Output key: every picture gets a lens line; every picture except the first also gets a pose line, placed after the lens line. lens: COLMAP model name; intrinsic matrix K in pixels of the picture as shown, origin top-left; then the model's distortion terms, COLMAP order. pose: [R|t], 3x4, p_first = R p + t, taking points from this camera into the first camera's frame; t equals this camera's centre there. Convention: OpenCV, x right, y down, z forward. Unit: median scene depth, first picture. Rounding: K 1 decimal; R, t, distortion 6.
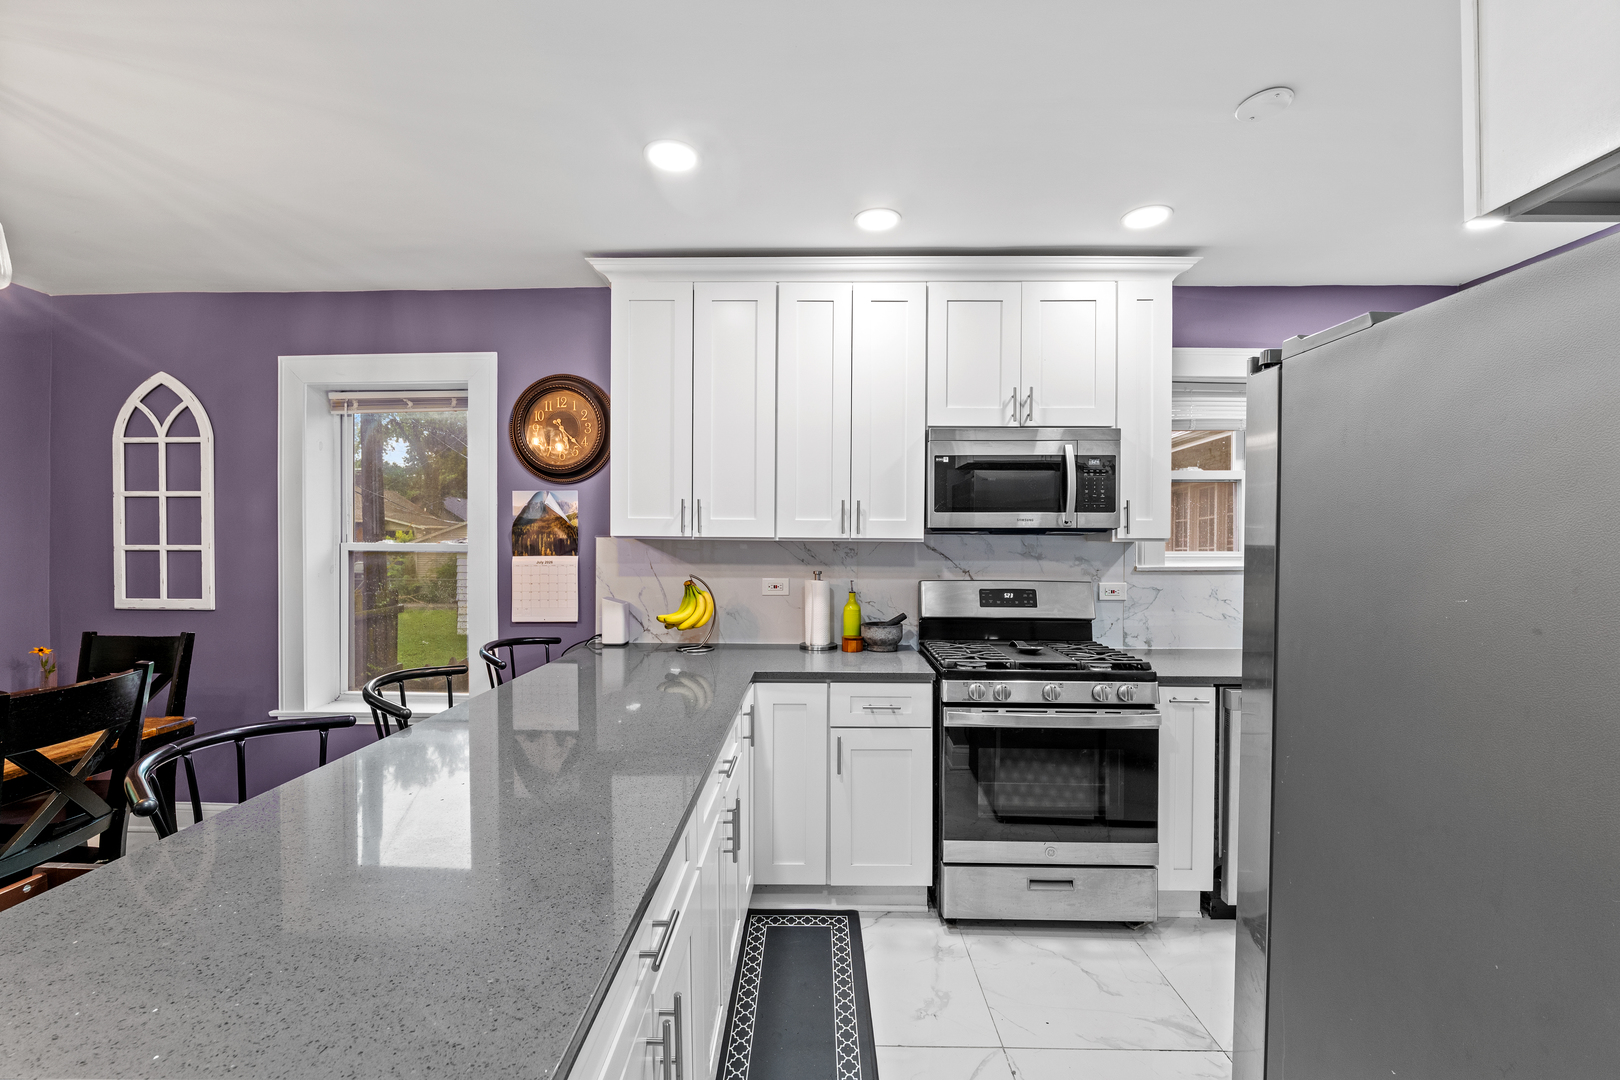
lens RADIAL K [[666.3, 0, 804.9], [0, 666.3, 545.1], [0, 0, 1]] dist [-0.009559, 0.000411]
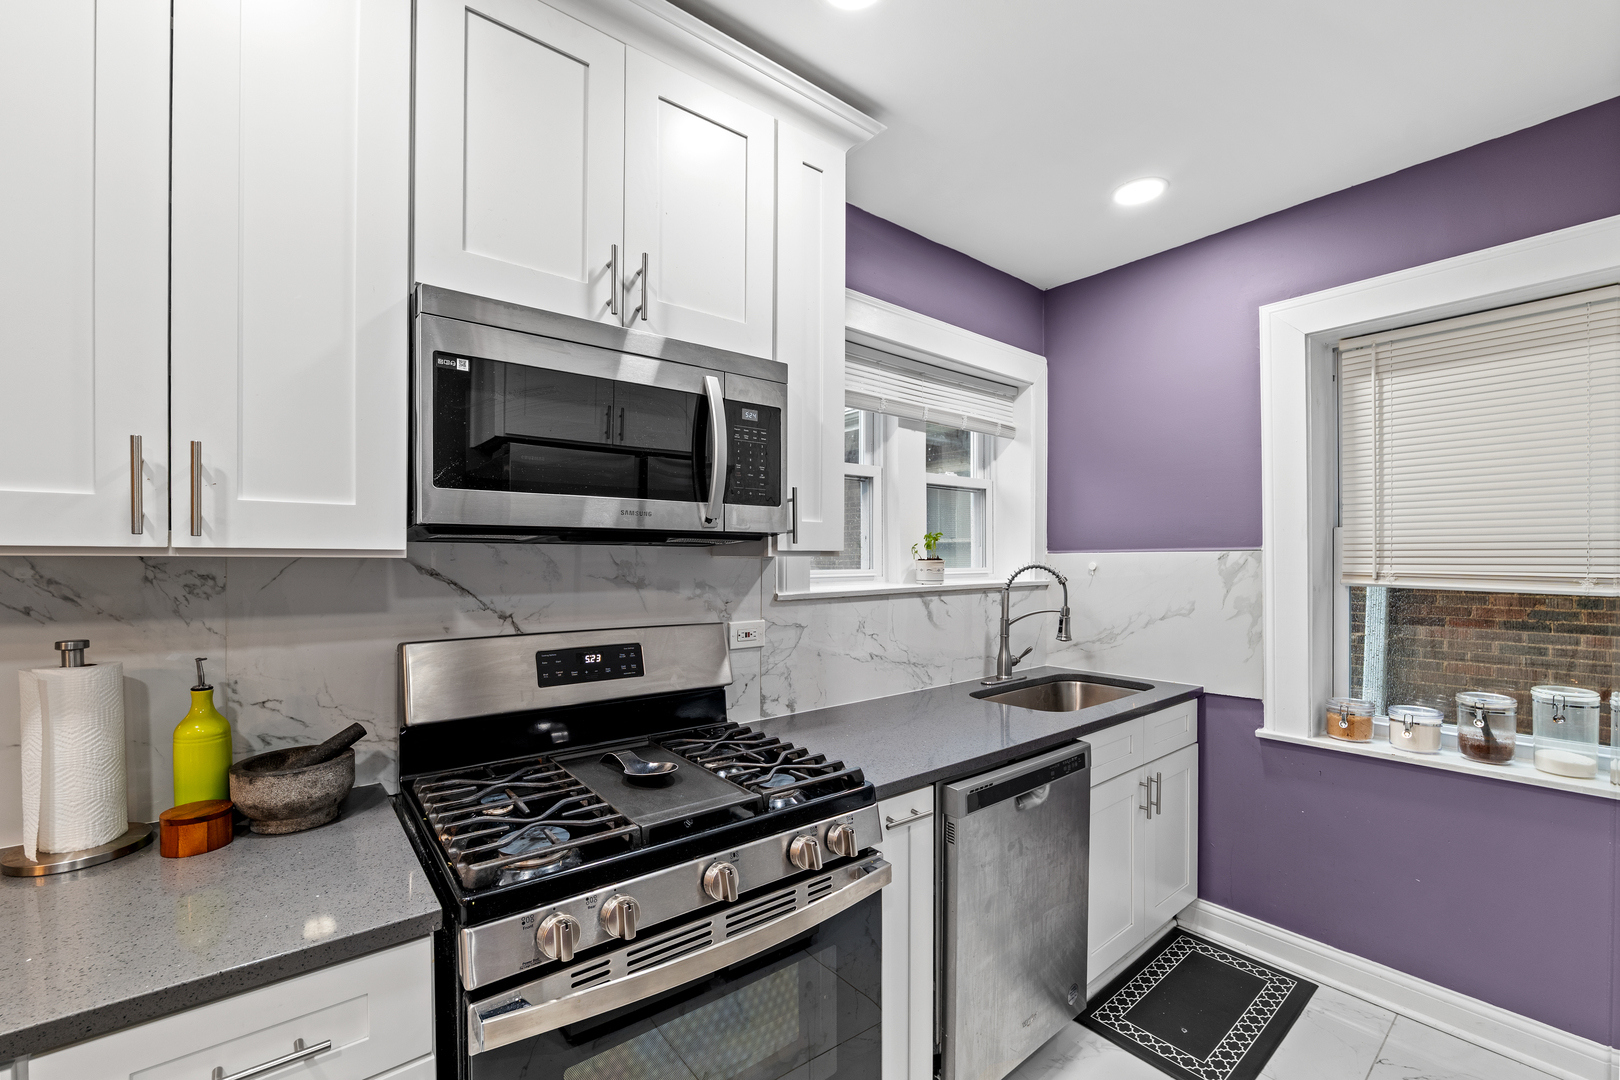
lens RADIAL K [[664.8, 0, 800.3], [0, 664.8, 562.4], [0, 0, 1]] dist [-0.009600, -0.000140]
pose [[0.770409, -0.007655, 0.637505, 0.093958], [0.006647, 0.999970, 0.003974, -0.001777], [-0.637516, 0.001176, 0.770436, 0.472494]]
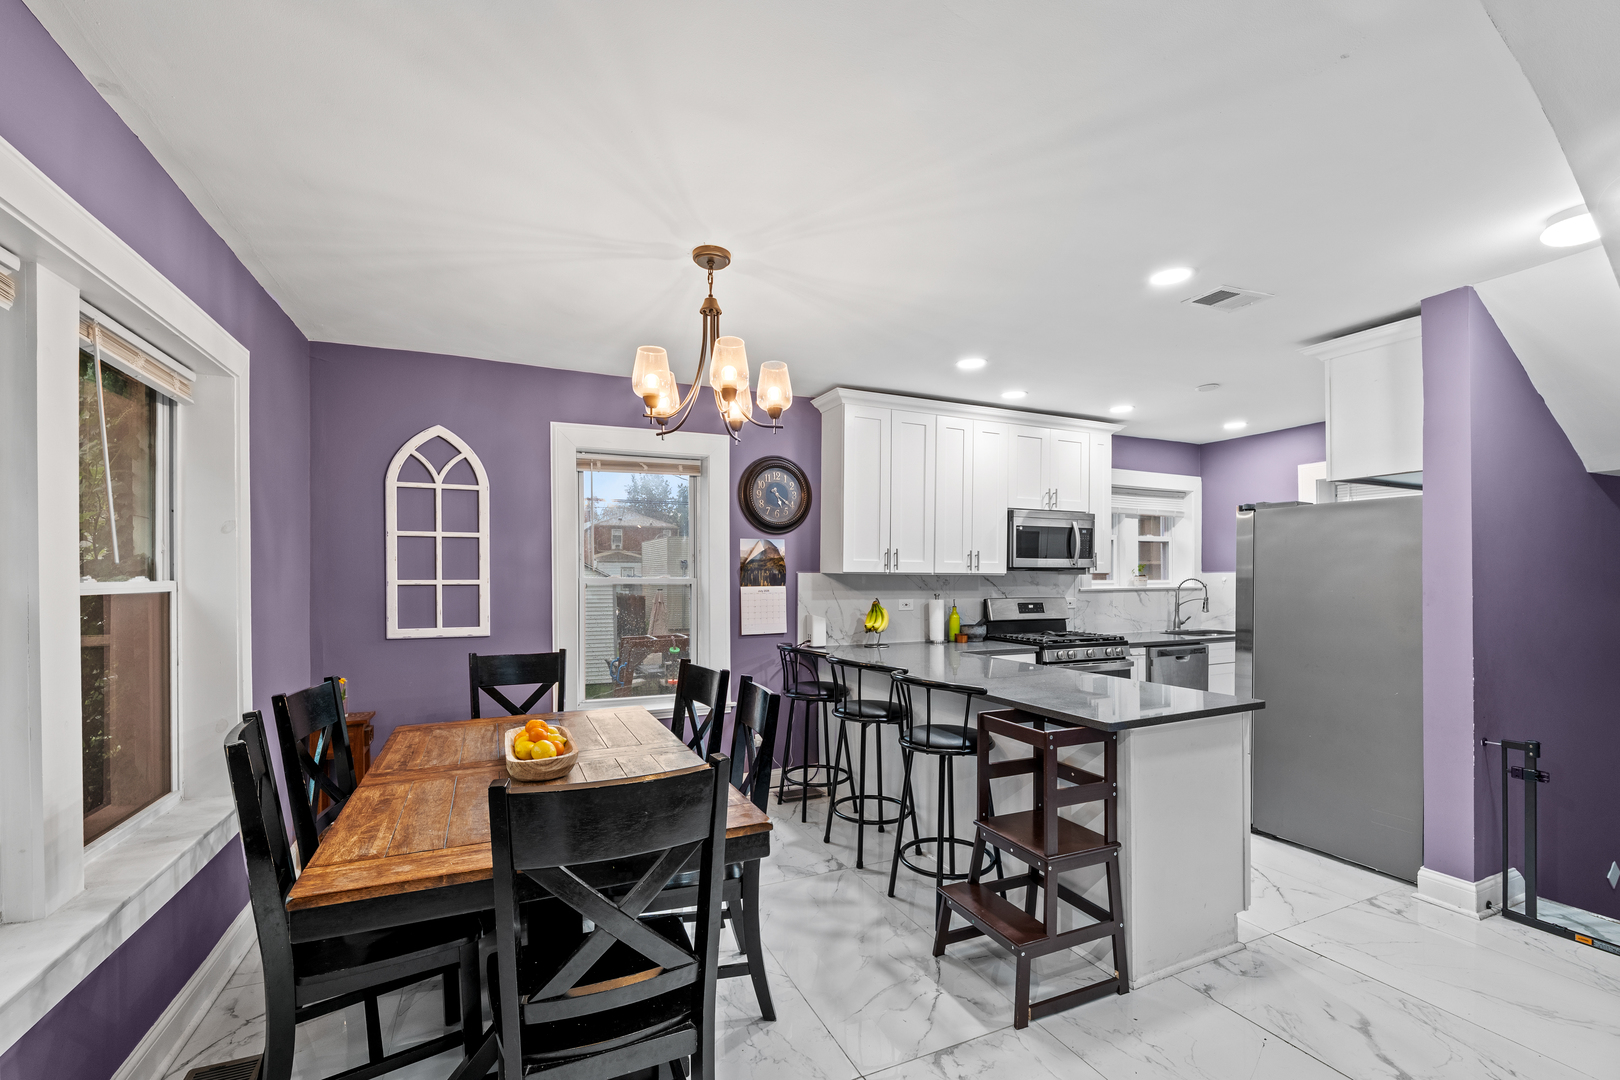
lens RADIAL K [[681.2, 0, 804.0], [0, 681.2, 575.0], [0, 0, 1]] dist [-0.008112, 0.000007]
pose [[0.900808, -0.002745, 0.434208, -0.950815], [0.005502, 0.999972, -0.005093, 0.000793], [-0.434182, 0.006977, 0.900798, -0.315452]]
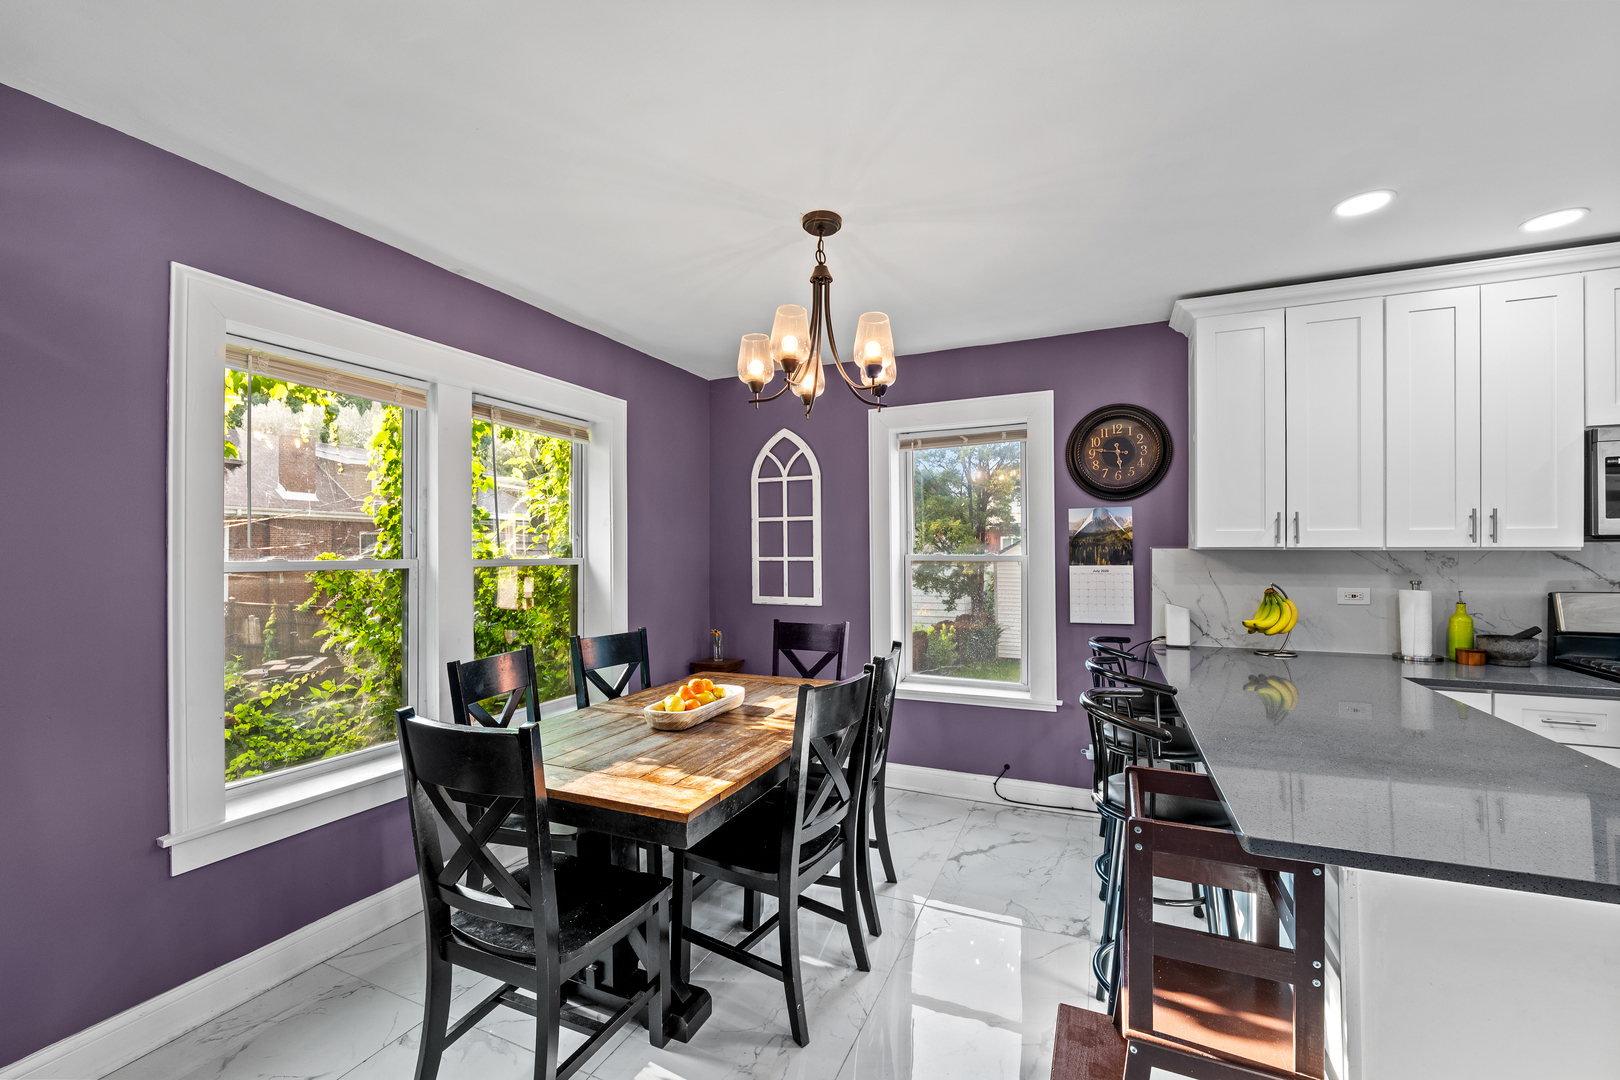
lens RADIAL K [[666.3, 0, 804.9], [0, 666.3, 545.1], [0, 0, 1]] dist [-0.009559, 0.000411]
pose [[0.922973, -0.010950, -0.384710, -0.429684], [0.004824, 0.999846, -0.016885, -0.001575], [0.384835, 0.013728, 0.922883, -0.244779]]
